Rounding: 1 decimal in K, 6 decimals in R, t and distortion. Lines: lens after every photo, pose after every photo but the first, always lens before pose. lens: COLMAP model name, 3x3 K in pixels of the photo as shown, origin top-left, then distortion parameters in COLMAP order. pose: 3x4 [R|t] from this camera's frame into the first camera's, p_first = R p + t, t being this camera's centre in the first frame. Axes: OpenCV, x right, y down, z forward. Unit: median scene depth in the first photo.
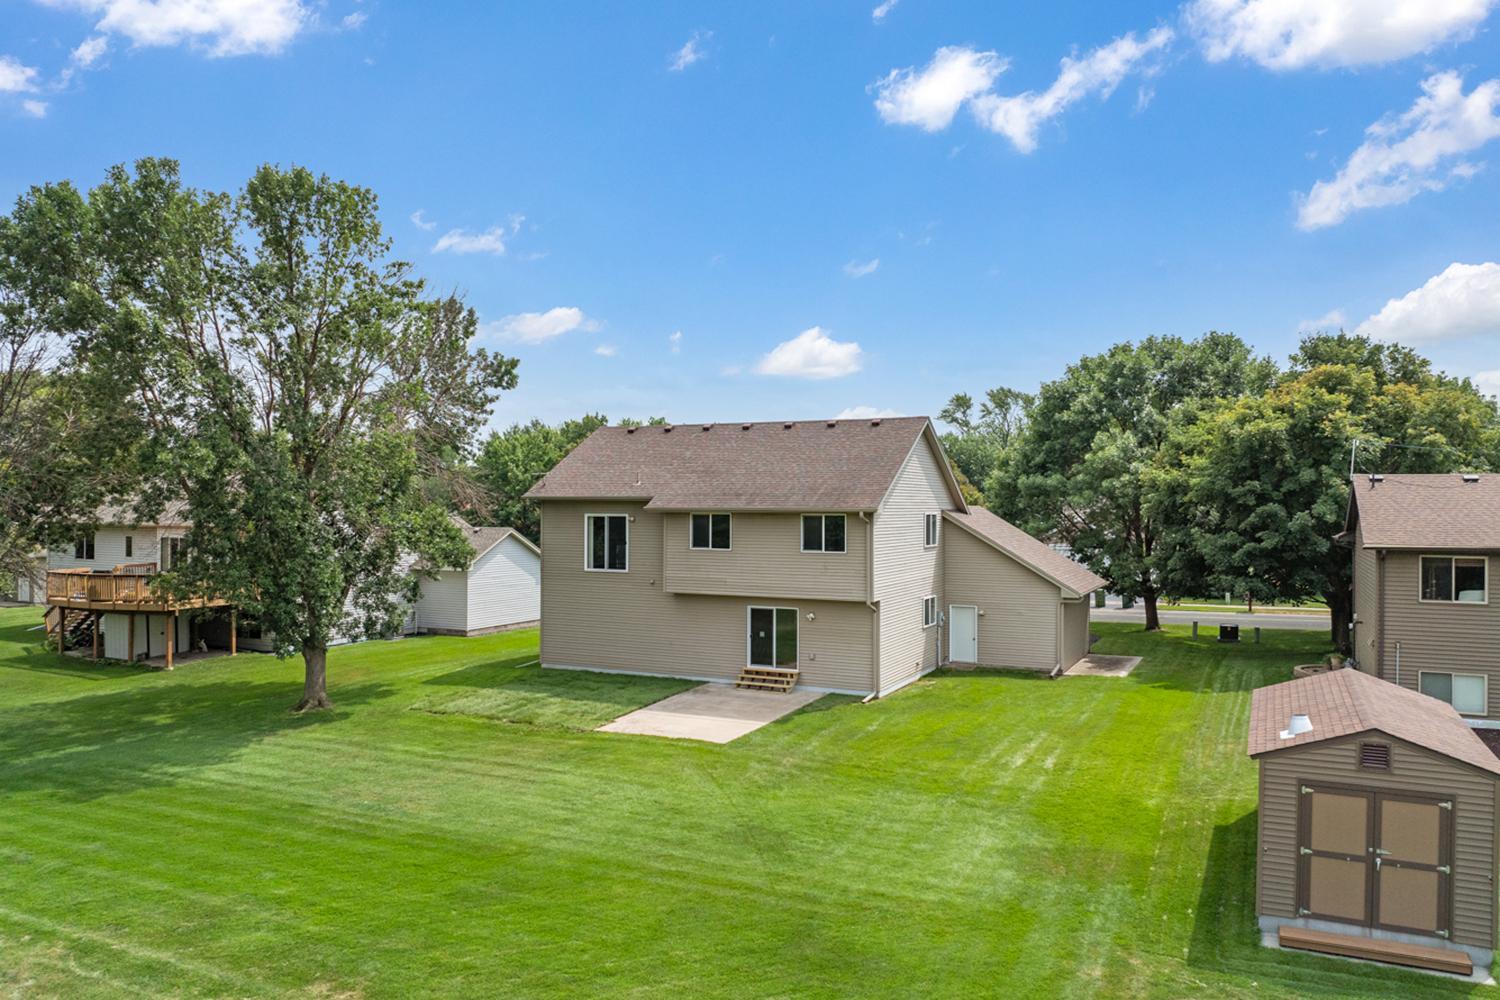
lens RADIAL K [[1064.5, 0, 750.0], [0, 1064.5, 500.0], [0, 0, 1]] dist [-0.036791, 0.003280]
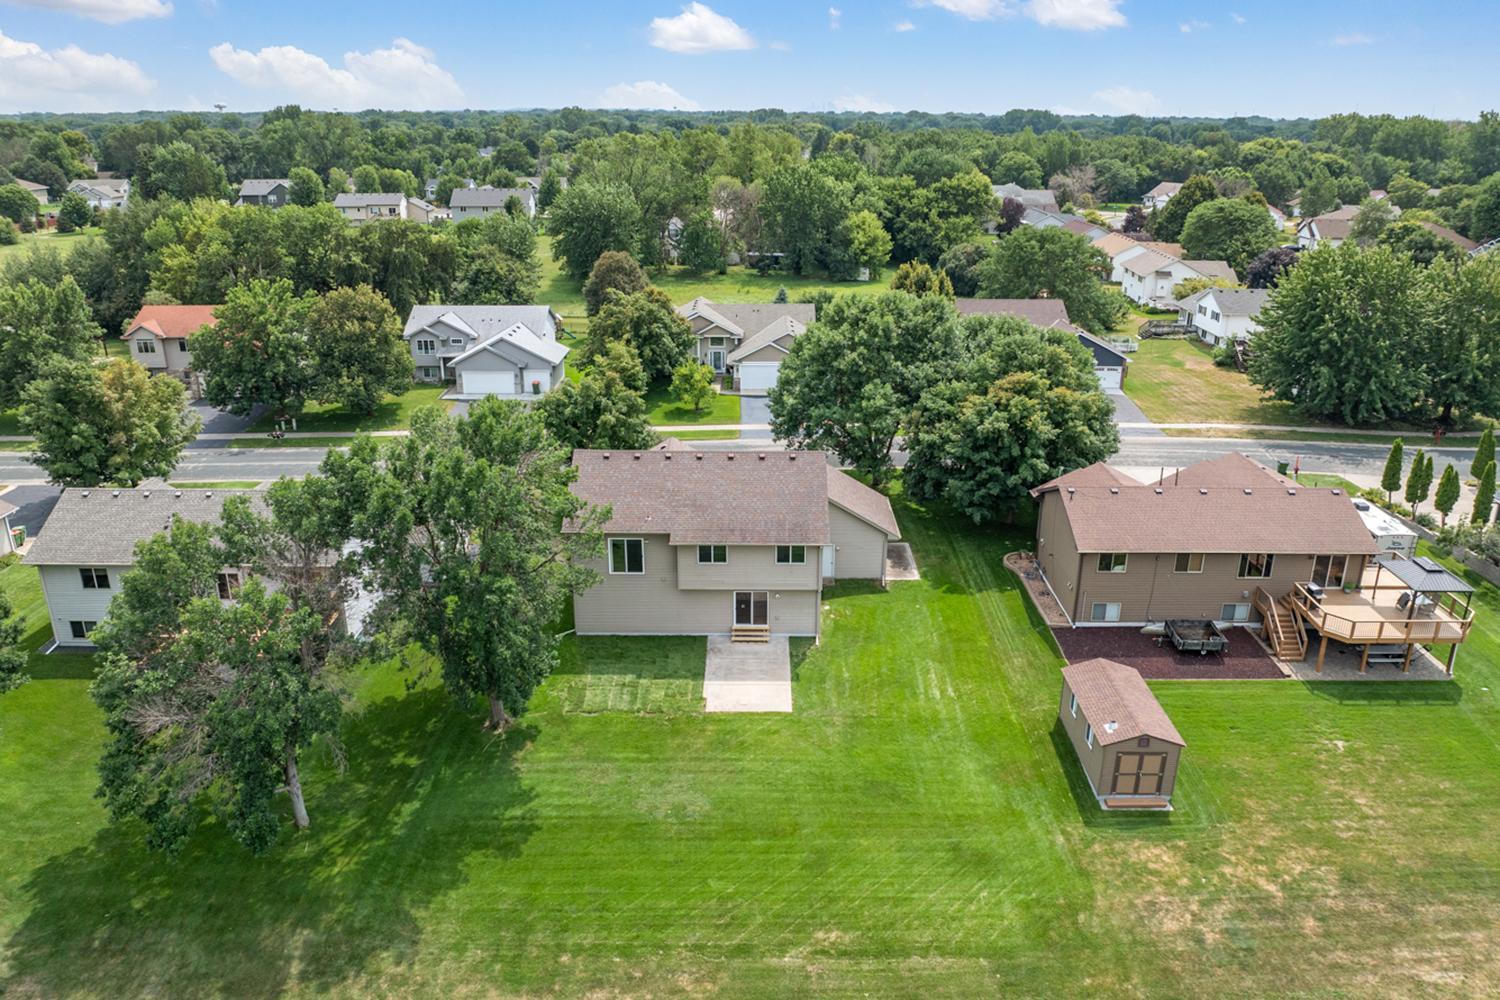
lens RADIAL K [[1064.5, 0, 750.0], [0, 1064.5, 500.0], [0, 0, 1]] dist [-0.036791, 0.003280]
pose [[0.898531, -0.159946, 0.408728, -0.608816], [0.003085, 0.933514, 0.358527, -0.600433], [-0.438898, -0.320887, 0.839285, -0.300240]]
